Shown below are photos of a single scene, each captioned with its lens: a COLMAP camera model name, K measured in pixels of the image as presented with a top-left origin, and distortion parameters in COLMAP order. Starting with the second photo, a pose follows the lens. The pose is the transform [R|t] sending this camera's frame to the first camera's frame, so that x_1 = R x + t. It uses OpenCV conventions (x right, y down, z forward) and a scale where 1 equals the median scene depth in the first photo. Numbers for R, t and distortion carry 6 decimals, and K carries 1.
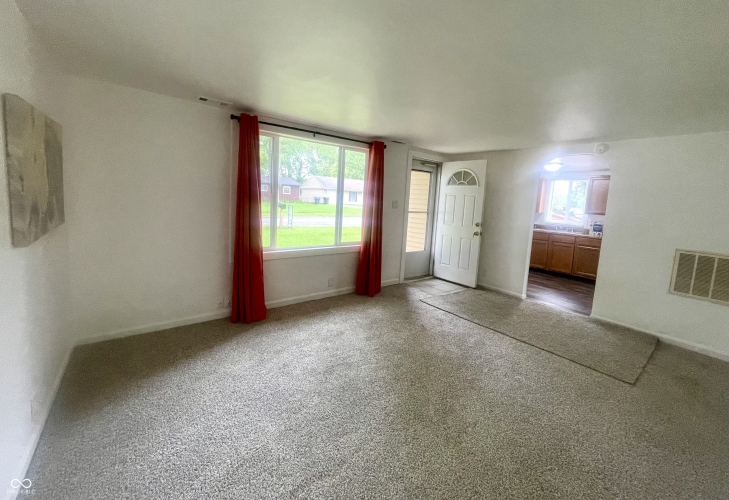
lens RADIAL K [[293.0, 0, 363.2], [0, 293.0, 227.9], [0, 0, 1]] dist [-0.002978, -0.000883]
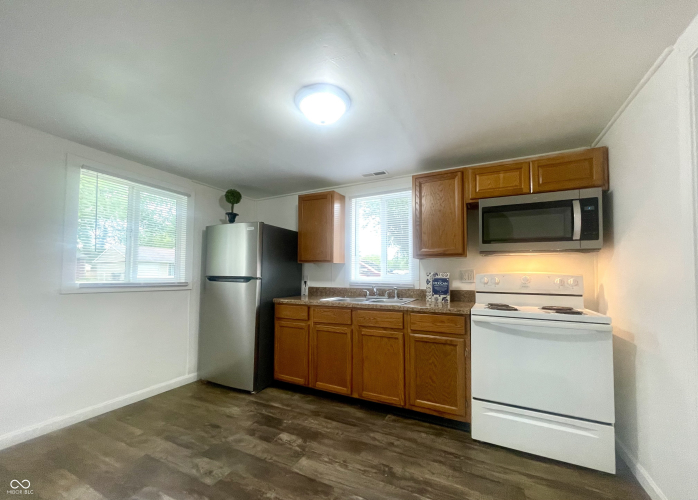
lens RADIAL K [[282.2, 0, 349.2], [0, 282.2, 263.5], [0, 0, 1]] dist [0.001064, 0.000156]
pose [[0.898248, -0.044604, 0.437219, 0.588327], [0.094190, 0.991259, -0.092383, -0.009851], [-0.429277, 0.124165, 0.894598, 0.807542]]
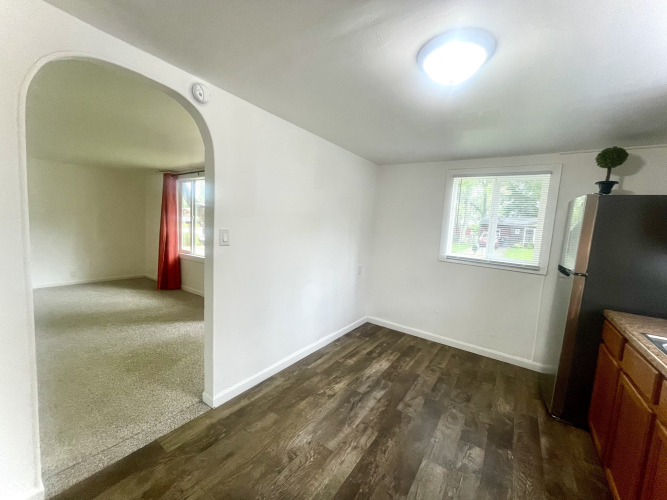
lens RADIAL K [[267.8, 0, 333.8], [0, 267.8, 251.7], [0, 0, 1]] dist [0.000196, -0.001008]
pose [[0.305752, 0.049153, -0.950841, 0.942192], [-0.128100, 0.991710, 0.010074, -0.041818], [0.943454, 0.118723, 0.309514, 0.943591]]
